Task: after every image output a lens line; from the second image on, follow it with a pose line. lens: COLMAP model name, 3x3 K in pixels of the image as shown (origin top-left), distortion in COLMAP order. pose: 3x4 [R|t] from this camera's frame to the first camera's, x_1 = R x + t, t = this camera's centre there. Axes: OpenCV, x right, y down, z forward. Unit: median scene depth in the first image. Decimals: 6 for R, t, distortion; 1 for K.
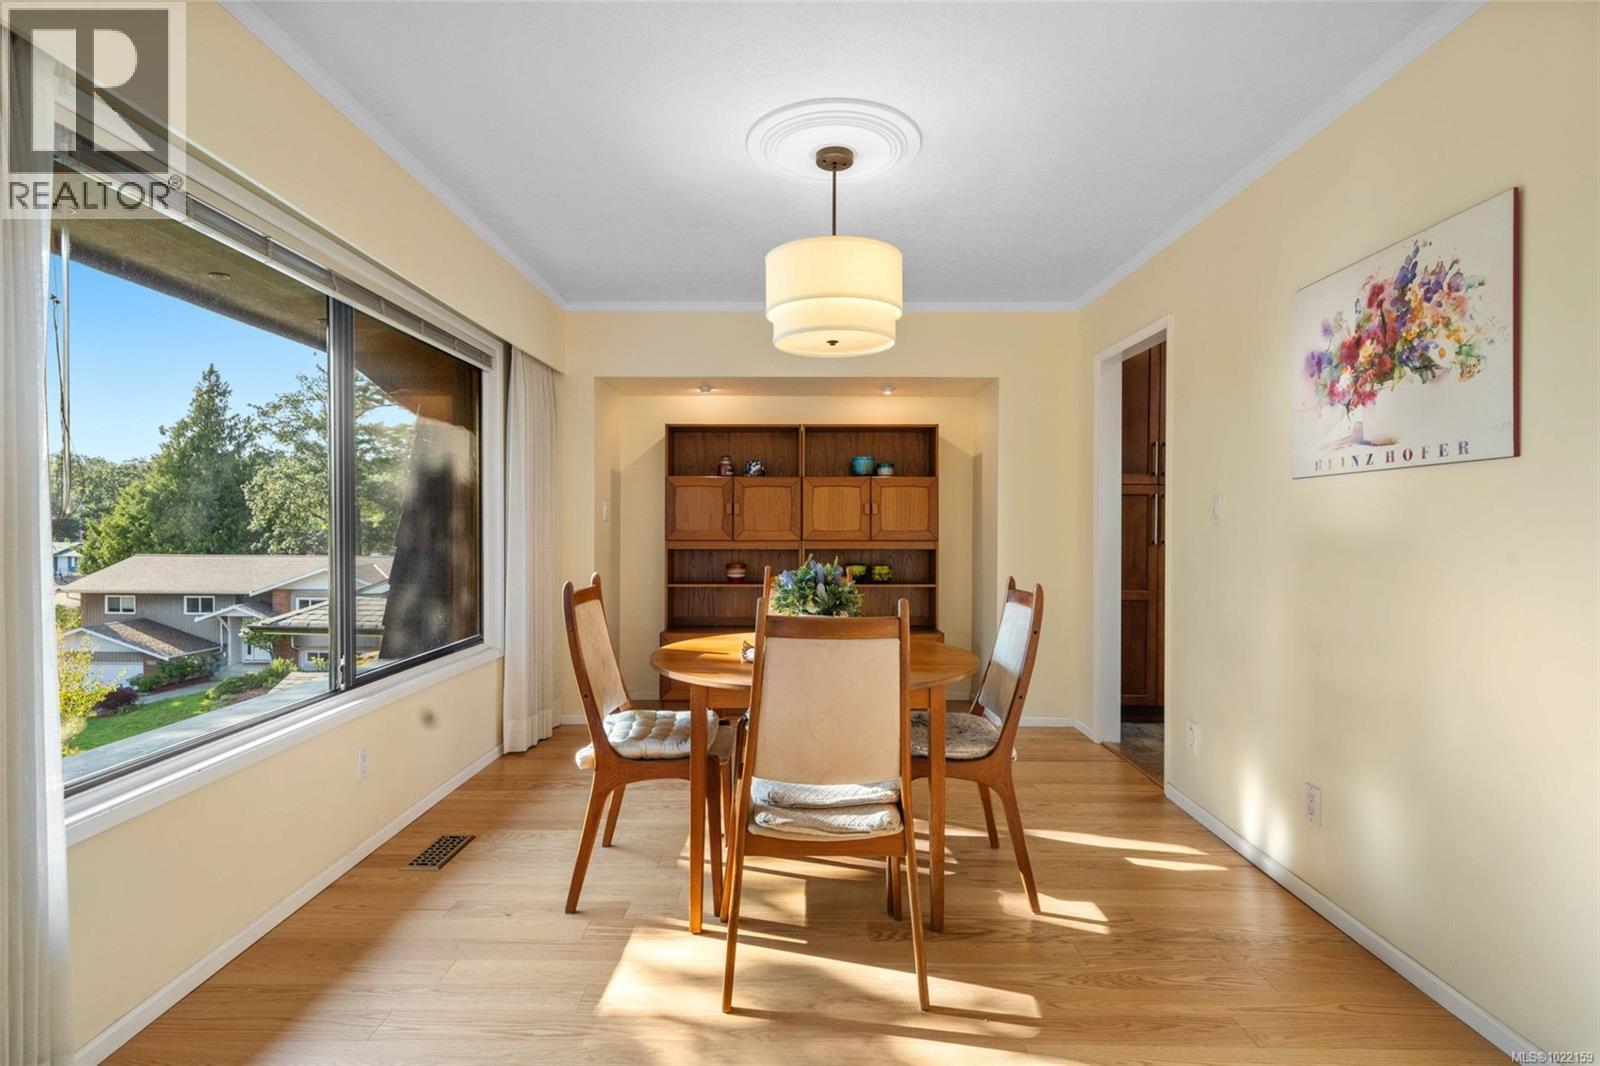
lens RADIAL K [[543.8, 0, 797.9], [0, 543.8, 531.0], [0, 0, 1]] dist [-0.002508, -0.000089]
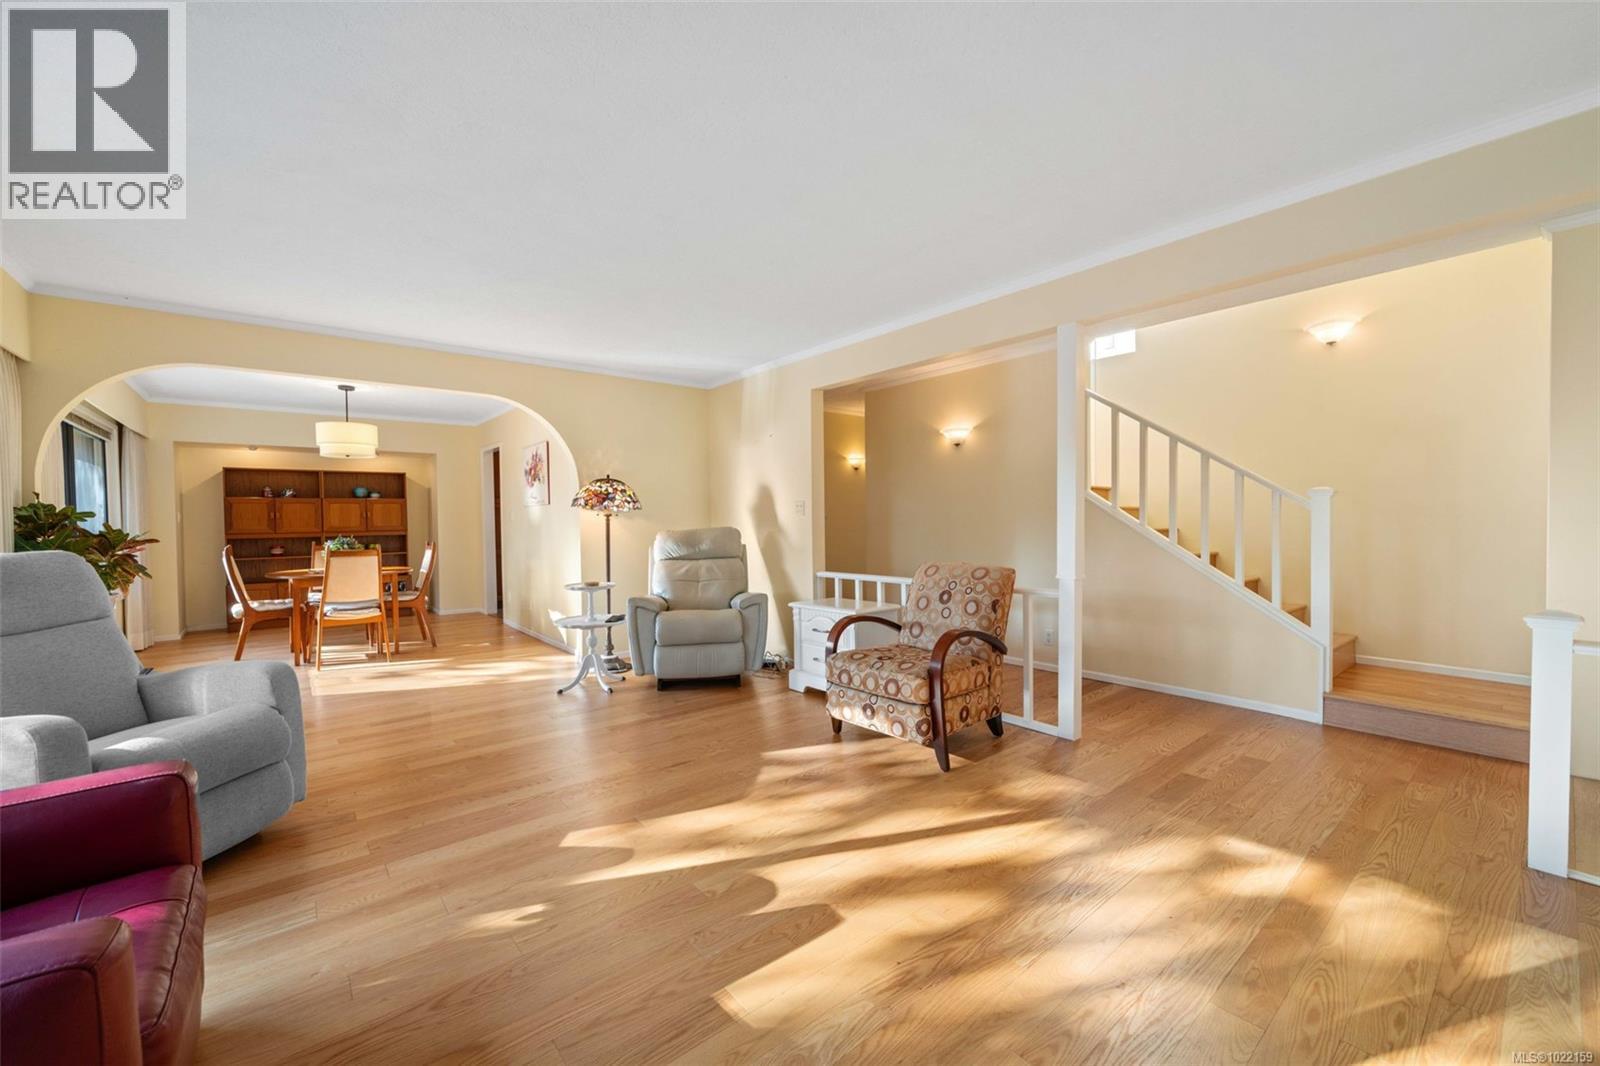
lens RADIAL K [[634.0, 0, 806.2], [0, 634.0, 536.8], [0, 0, 1]] dist [-0.001021, -0.000016]
pose [[0.738911, -0.027712, 0.673233, -0.234313], [0.020452, 0.999616, 0.018700, 0.027182], [-0.673493, -0.000049, 0.739194, -1.751875]]
